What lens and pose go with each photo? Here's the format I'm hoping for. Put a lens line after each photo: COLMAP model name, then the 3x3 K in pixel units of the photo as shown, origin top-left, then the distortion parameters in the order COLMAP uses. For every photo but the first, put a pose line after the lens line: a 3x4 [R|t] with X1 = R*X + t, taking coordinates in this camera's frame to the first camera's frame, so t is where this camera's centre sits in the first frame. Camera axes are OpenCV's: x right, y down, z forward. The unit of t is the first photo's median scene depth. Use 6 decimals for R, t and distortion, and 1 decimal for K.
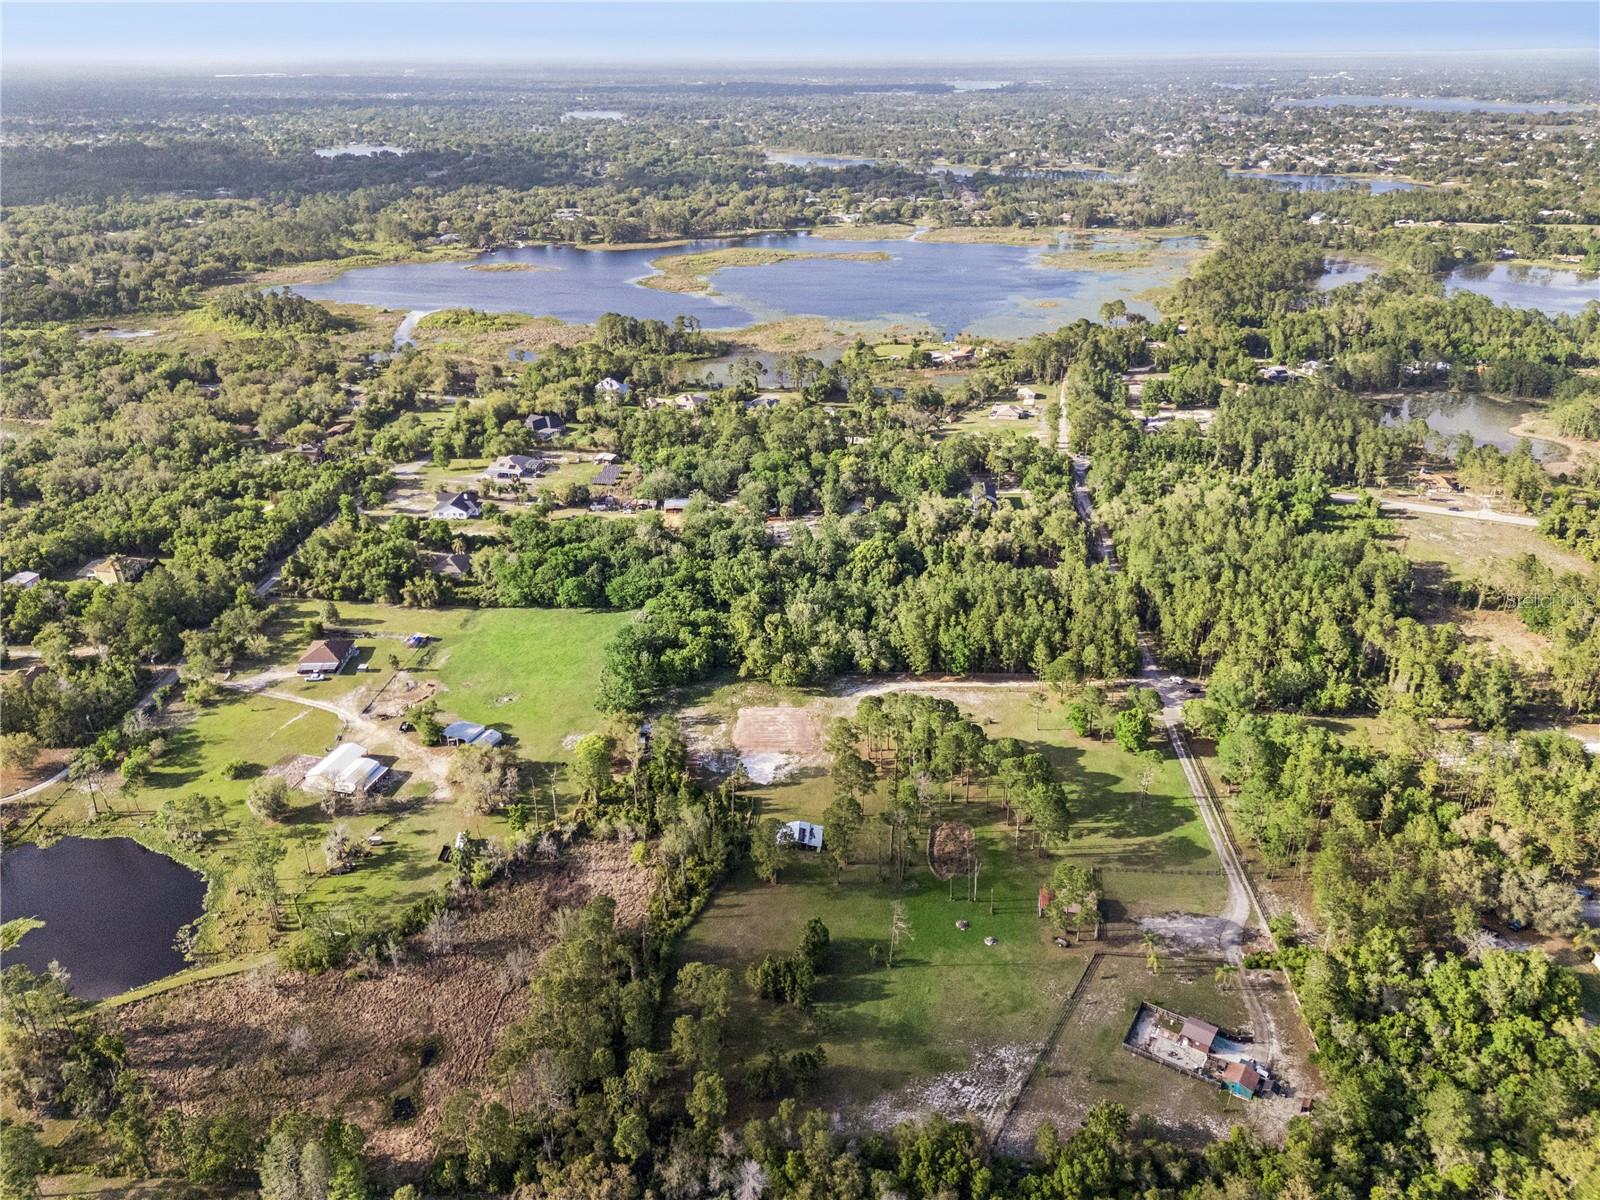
lens RADIAL K [[1226.8, 0, 806.8], [0, 1226.8, 591.6], [0, 0, 1]] dist [0.104974, -0.123270]
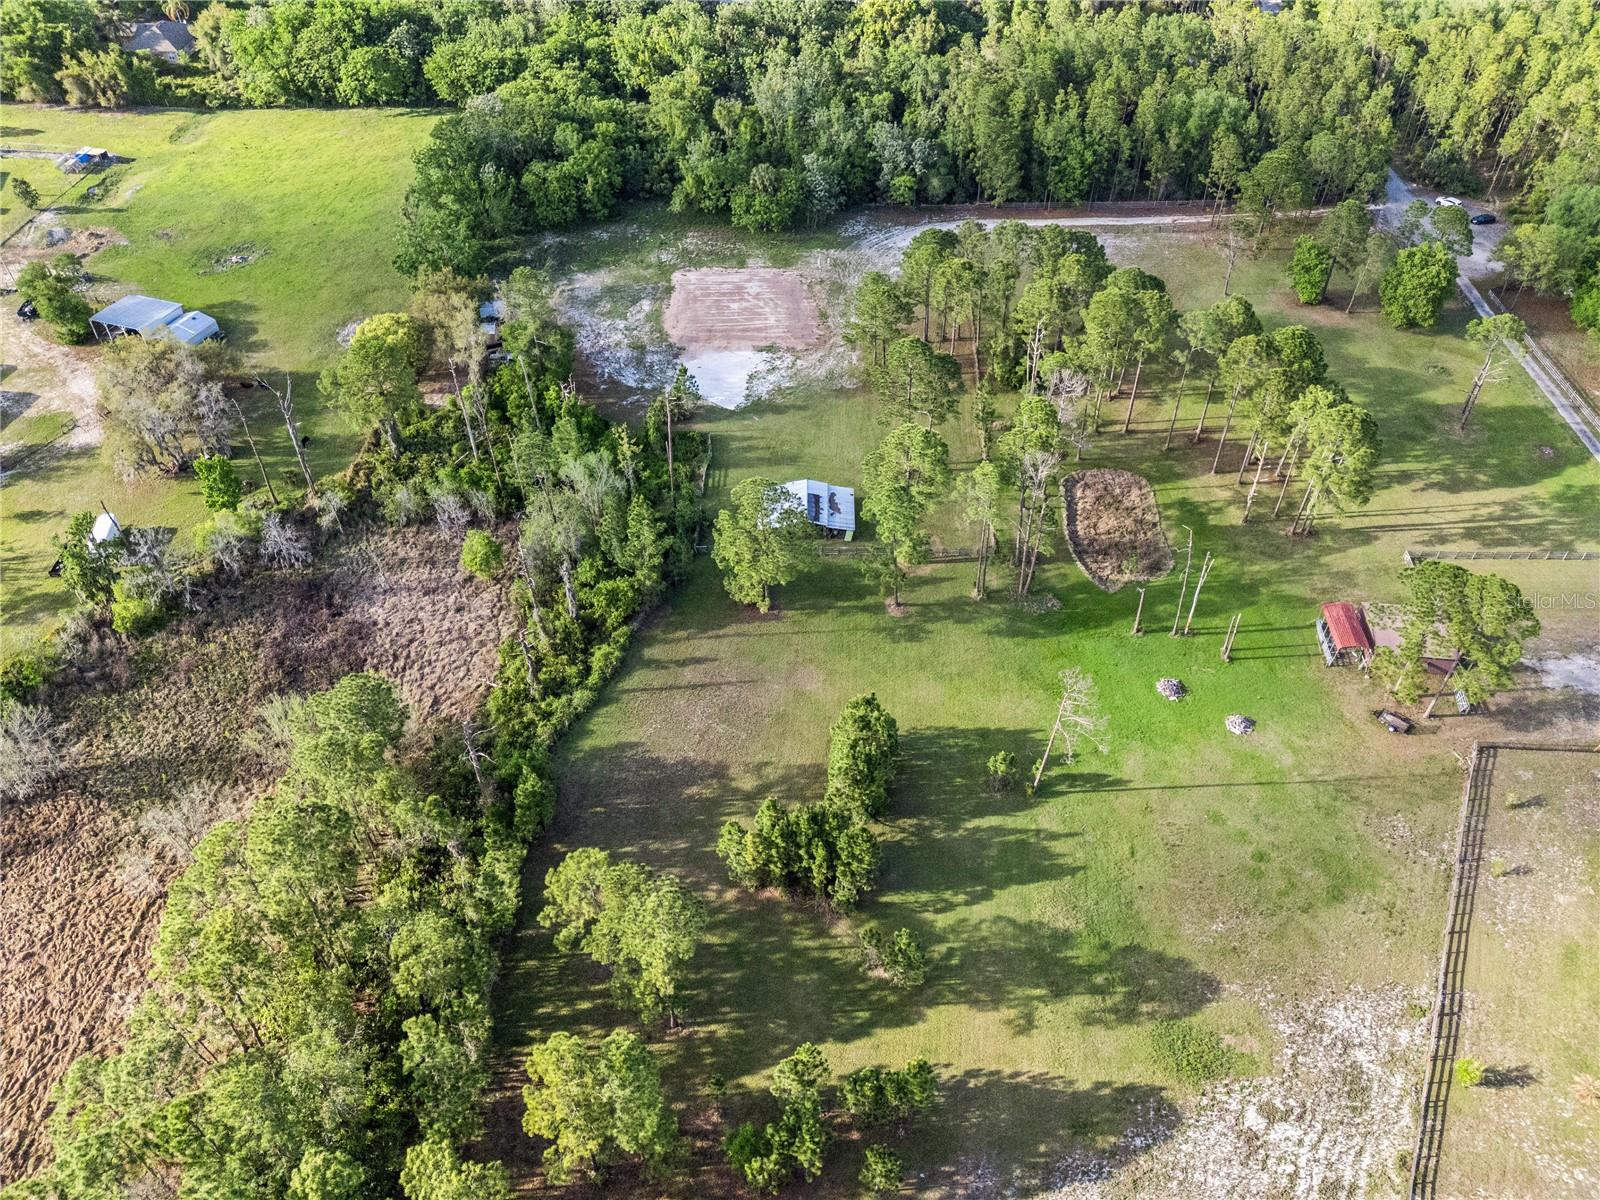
lens RADIAL K [[1226.8, 0, 806.8], [0, 1226.8, 591.6], [0, 0, 1]] dist [0.104974, -0.123270]
pose [[0.998633, -0.029088, 0.043438, -0.025581], [0.015187, 0.956492, 0.291364, 0.075717], [-0.050023, -0.290306, 0.955626, 0.455566]]
